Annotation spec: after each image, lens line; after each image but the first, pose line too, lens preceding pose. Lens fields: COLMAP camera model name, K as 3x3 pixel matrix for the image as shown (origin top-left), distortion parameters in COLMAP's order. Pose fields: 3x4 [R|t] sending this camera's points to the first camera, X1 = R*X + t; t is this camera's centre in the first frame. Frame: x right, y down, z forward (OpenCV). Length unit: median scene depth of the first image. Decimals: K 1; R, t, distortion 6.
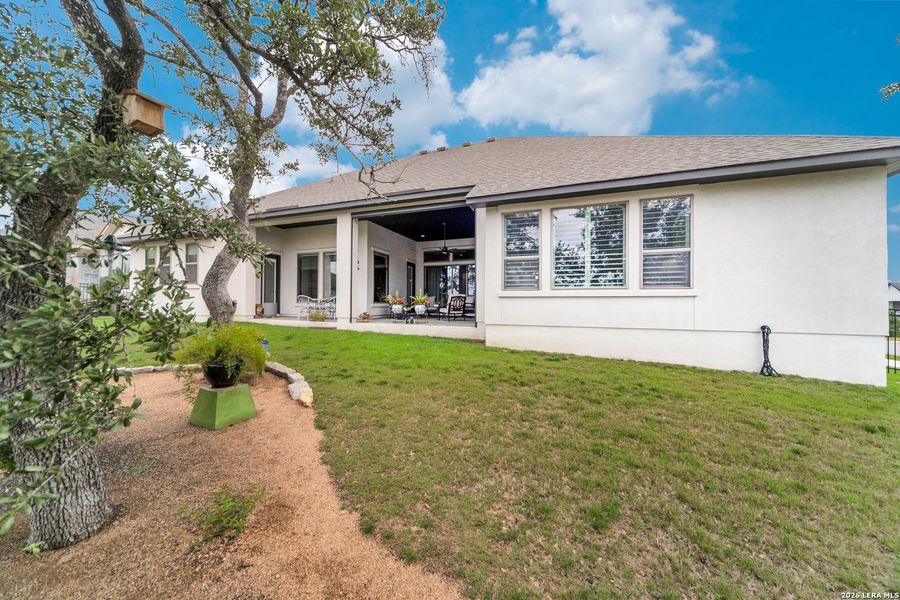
lens RADIAL K [[575.7, 0, 450.0], [0, 575.7, 300.0], [0, 0, 1]] dist [0.002113, 0.006731]
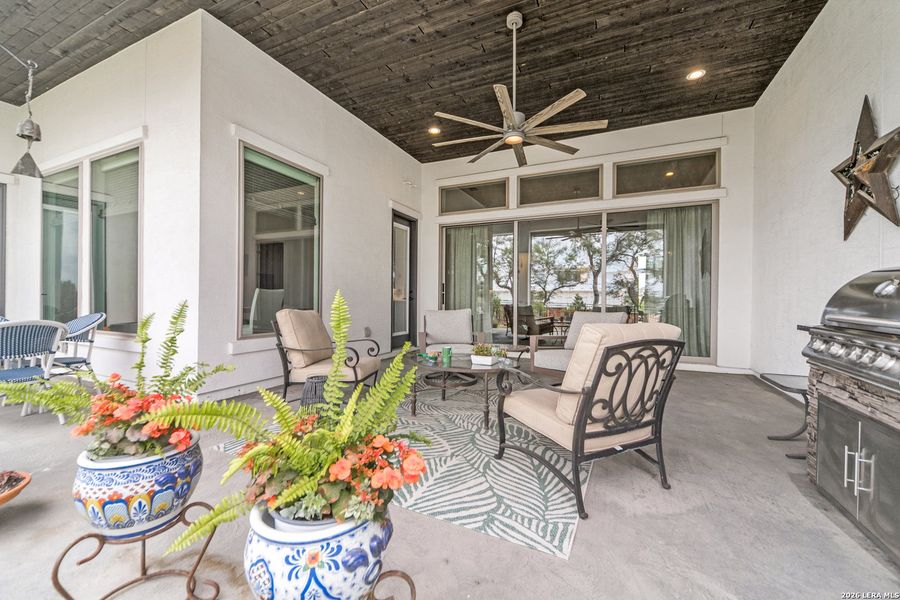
lens RADIAL K [[575.7, 0, 450.0], [0, 575.7, 300.0], [0, 0, 1]] dist [0.002113, 0.006731]
pose [[0.999159, -0.000598, -0.041004, -0.022675], [0.001359, 0.999827, 0.018552, -0.015256], [0.040985, -0.018592, 0.998987, 0.631609]]
